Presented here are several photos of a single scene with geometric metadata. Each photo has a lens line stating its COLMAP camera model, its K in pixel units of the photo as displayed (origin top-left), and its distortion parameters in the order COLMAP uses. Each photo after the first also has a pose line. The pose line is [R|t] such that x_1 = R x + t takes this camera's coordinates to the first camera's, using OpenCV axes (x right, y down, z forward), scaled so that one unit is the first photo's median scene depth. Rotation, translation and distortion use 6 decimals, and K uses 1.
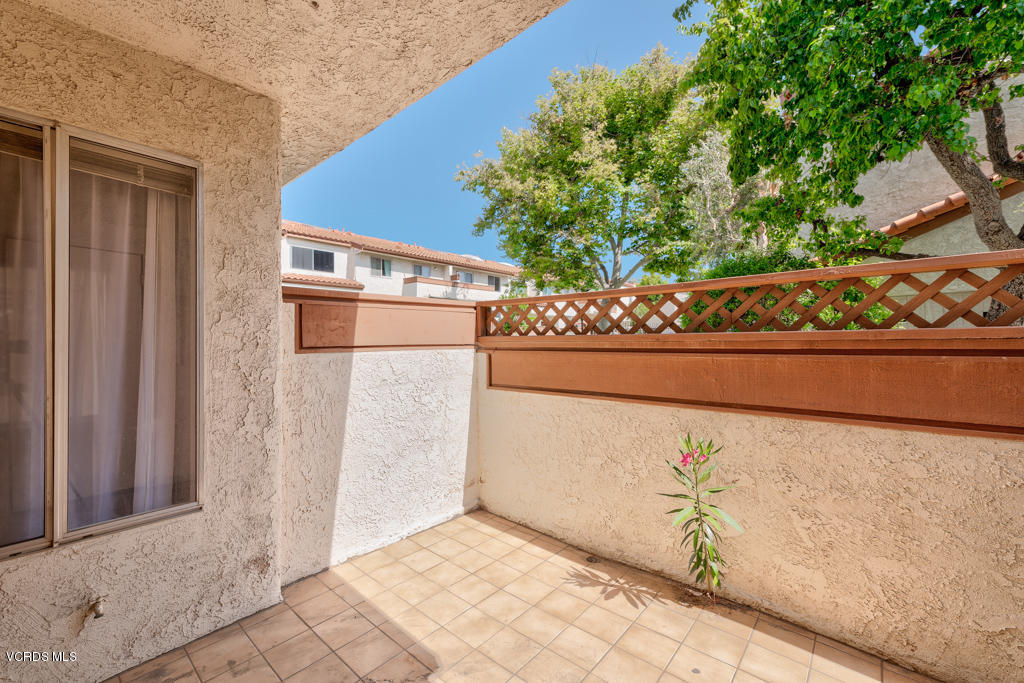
lens RADIAL K [[406.4, 0, 507.2], [0, 406.4, 334.3], [0, 0, 1]] dist [-0.000049, 0.000014]
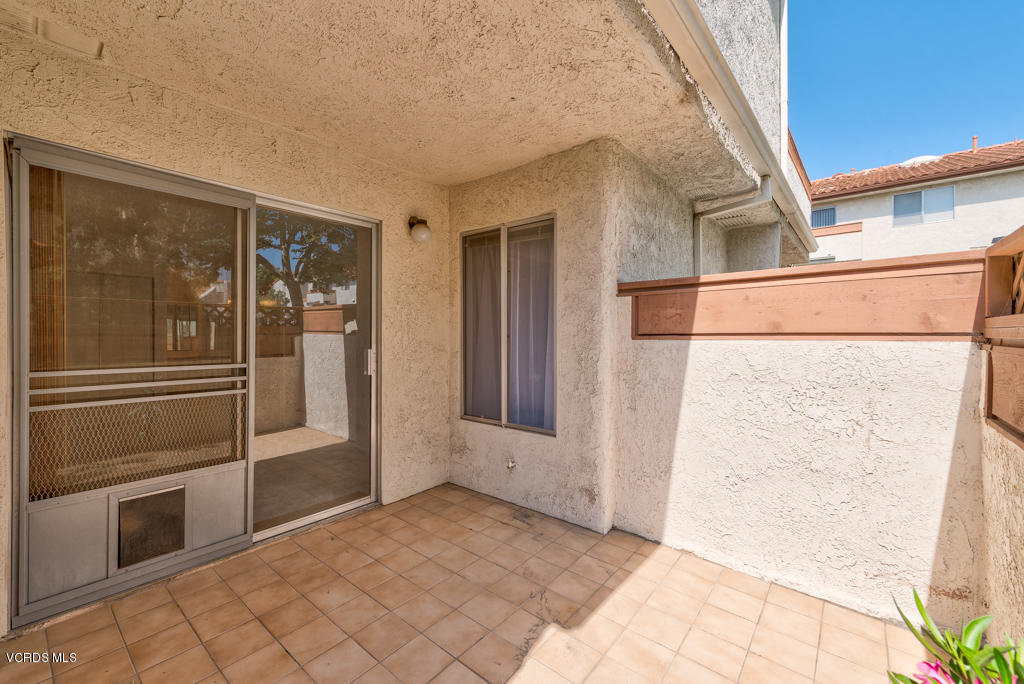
lens RADIAL K [[428.5, 0, 481.4], [0, 428.5, 339.3], [0, 0, 1]] dist [0.001201, 0.000083]
pose [[0.002921, 0.013260, -0.999908, 0.703568], [0.014731, 0.999803, 0.013302, 0.024033], [0.999887, -0.014768, 0.002725, 0.568601]]
